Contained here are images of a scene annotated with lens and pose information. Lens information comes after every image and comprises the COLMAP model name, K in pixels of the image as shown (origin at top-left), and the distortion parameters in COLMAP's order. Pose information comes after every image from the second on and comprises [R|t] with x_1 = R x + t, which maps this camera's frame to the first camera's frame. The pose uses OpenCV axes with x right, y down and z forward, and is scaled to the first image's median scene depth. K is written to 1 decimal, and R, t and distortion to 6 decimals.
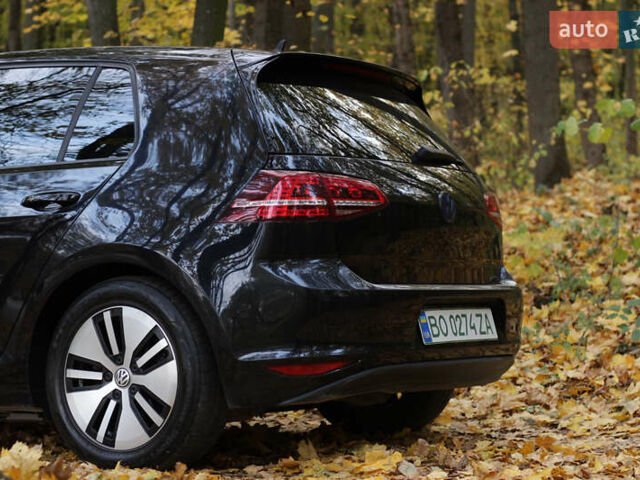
lens RADIAL K [[1676.4, 0, 320.0], [0, 1676.4, 240.0], [0, 0, 1]] dist [-0.053579, -0.621407]
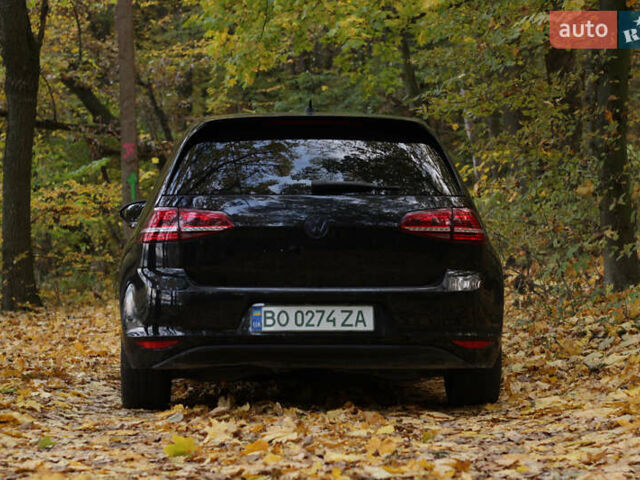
lens RADIAL K [[1676.4, 0, 320.0], [0, 1676.4, 240.0], [0, 0, 1]] dist [-0.053579, -0.621407]
pose [[0.545458, -0.002972, -0.838133, 1.241124], [0.024110, 0.999636, 0.012147, -0.027108], [0.837791, -0.026833, 0.545331, 0.313894]]
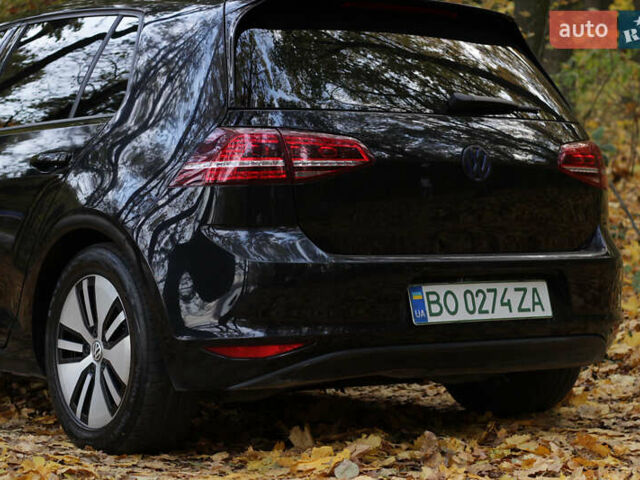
lens RADIAL K [[1676.4, 0, 320.0], [0, 1676.4, 240.0], [0, 0, 1]] dist [-0.053579, -0.621407]
pose [[0.929393, 0.011778, -0.368903, 0.340659], [0.005527, 0.998935, 0.045816, -0.021858], [0.369050, -0.044620, 0.928338, 0.179645]]
